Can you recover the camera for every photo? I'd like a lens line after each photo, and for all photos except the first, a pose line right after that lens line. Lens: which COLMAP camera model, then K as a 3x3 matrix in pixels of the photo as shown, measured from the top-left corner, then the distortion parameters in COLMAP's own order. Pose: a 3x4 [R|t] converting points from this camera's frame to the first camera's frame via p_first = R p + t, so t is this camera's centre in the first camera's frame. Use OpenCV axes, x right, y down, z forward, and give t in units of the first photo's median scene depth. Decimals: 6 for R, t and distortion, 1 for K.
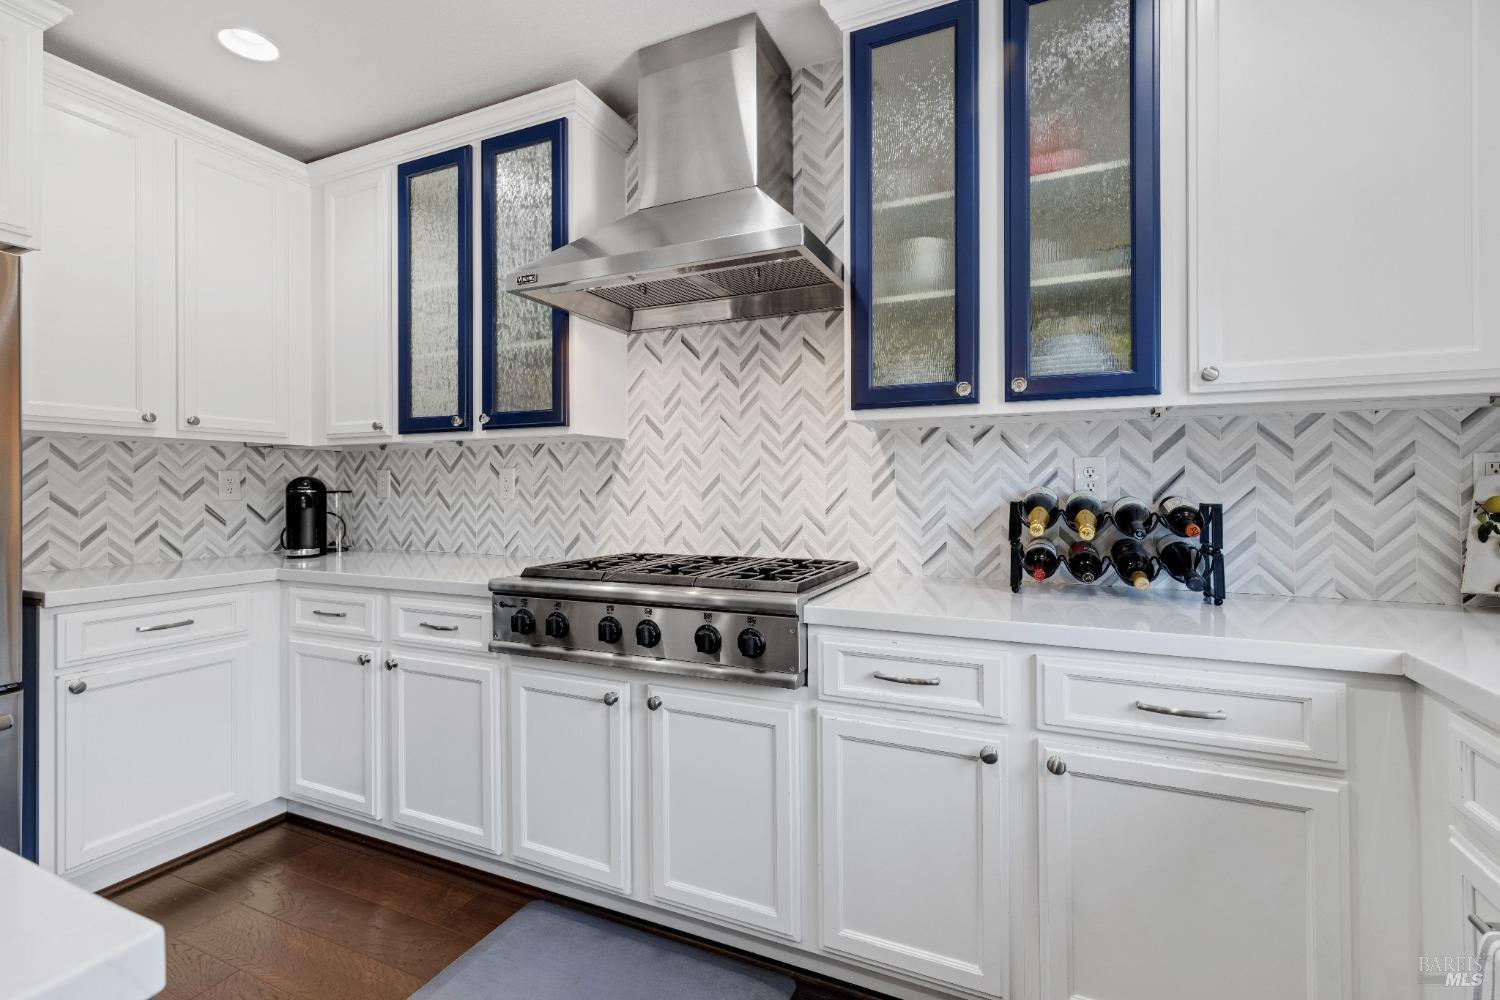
lens RADIAL K [[677.2, 0, 758.4], [0, 677.2, 493.7], [0, 0, 1]] dist [0.012910, 0.000111]
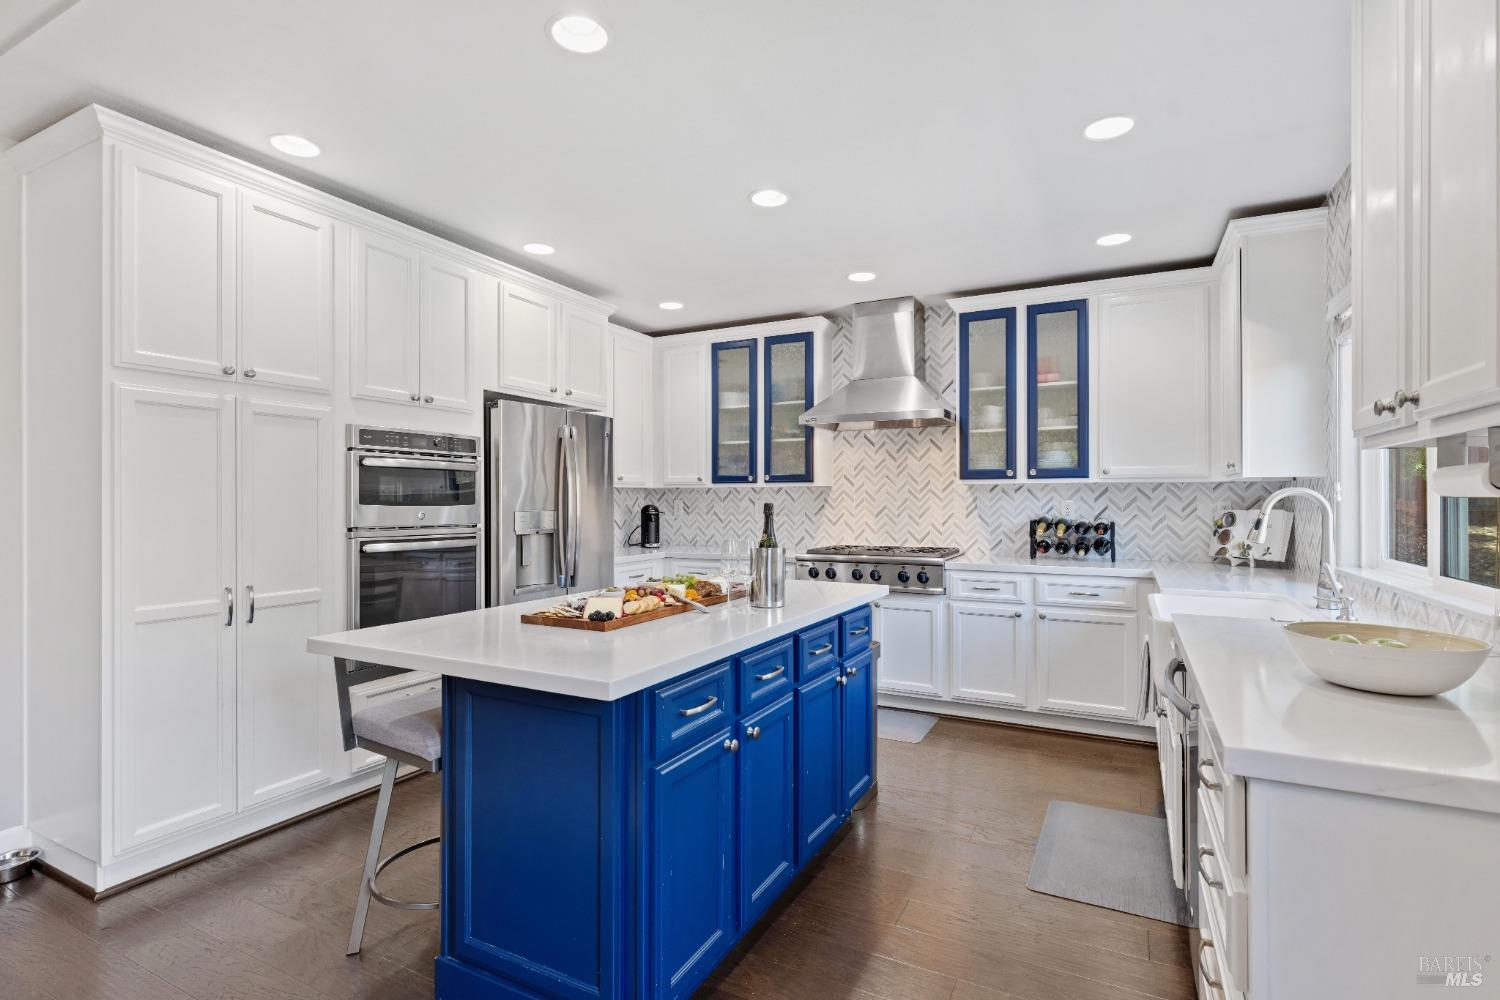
lens RADIAL K [[729.2, 0, 751.1], [0, 729.2, 506.9], [0, 0, 1]] dist [-0.013591, -0.000320]
pose [[0.998366, 0.000483, -0.057136, -0.419888], [-0.000194, 0.999987, 0.005059, -0.044332], [0.057137, -0.005040, 0.998354, -1.470330]]
